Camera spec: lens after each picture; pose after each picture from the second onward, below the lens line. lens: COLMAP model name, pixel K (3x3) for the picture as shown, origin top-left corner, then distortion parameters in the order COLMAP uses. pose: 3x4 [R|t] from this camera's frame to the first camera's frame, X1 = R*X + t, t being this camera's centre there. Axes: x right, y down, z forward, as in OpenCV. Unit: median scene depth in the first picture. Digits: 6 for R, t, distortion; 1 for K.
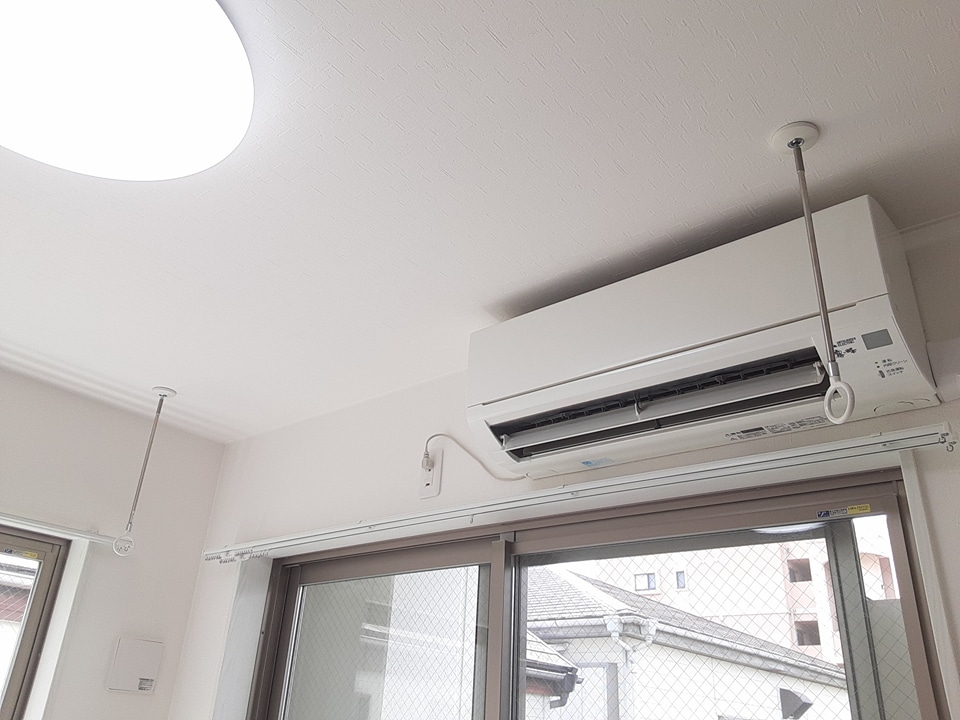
lens RADIAL K [[790.6, 0, 477.2], [0, 790.6, 359.2], [0, 0, 1]] dist [0.069567, -0.055919]
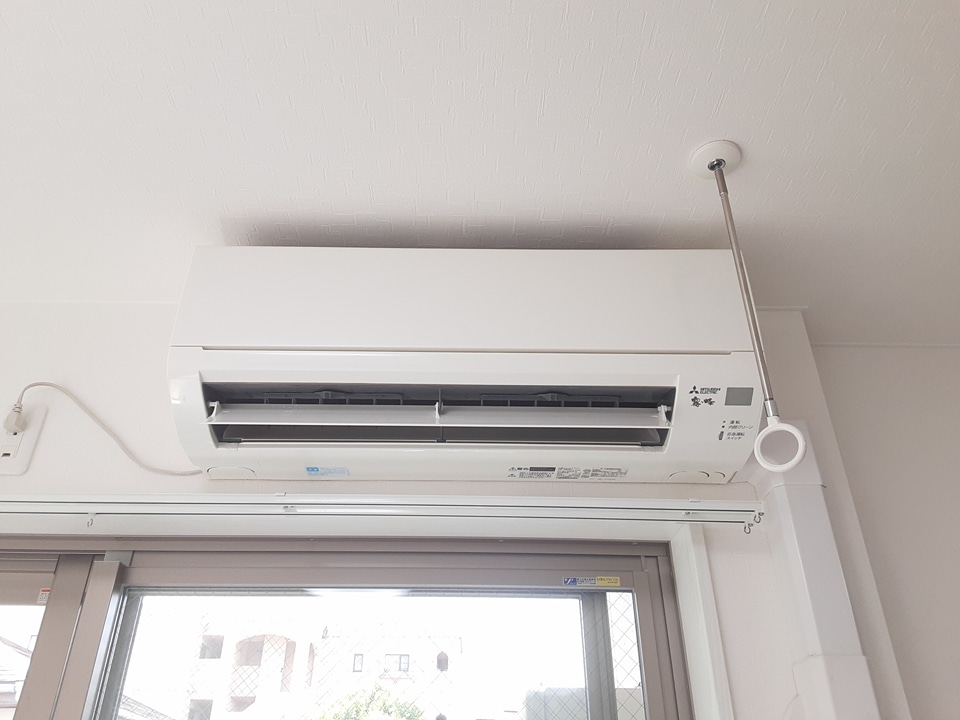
lens RADIAL K [[790.6, 0, 479.2], [0, 790.6, 356.9], [0, 0, 1]] dist [0.069567, -0.055919]
pose [[0.767581, 0.300322, 0.566238, -0.171811], [-0.250155, 0.953740, -0.166741, 0.106063], [-0.590120, -0.013660, 0.807200, 0.297793]]
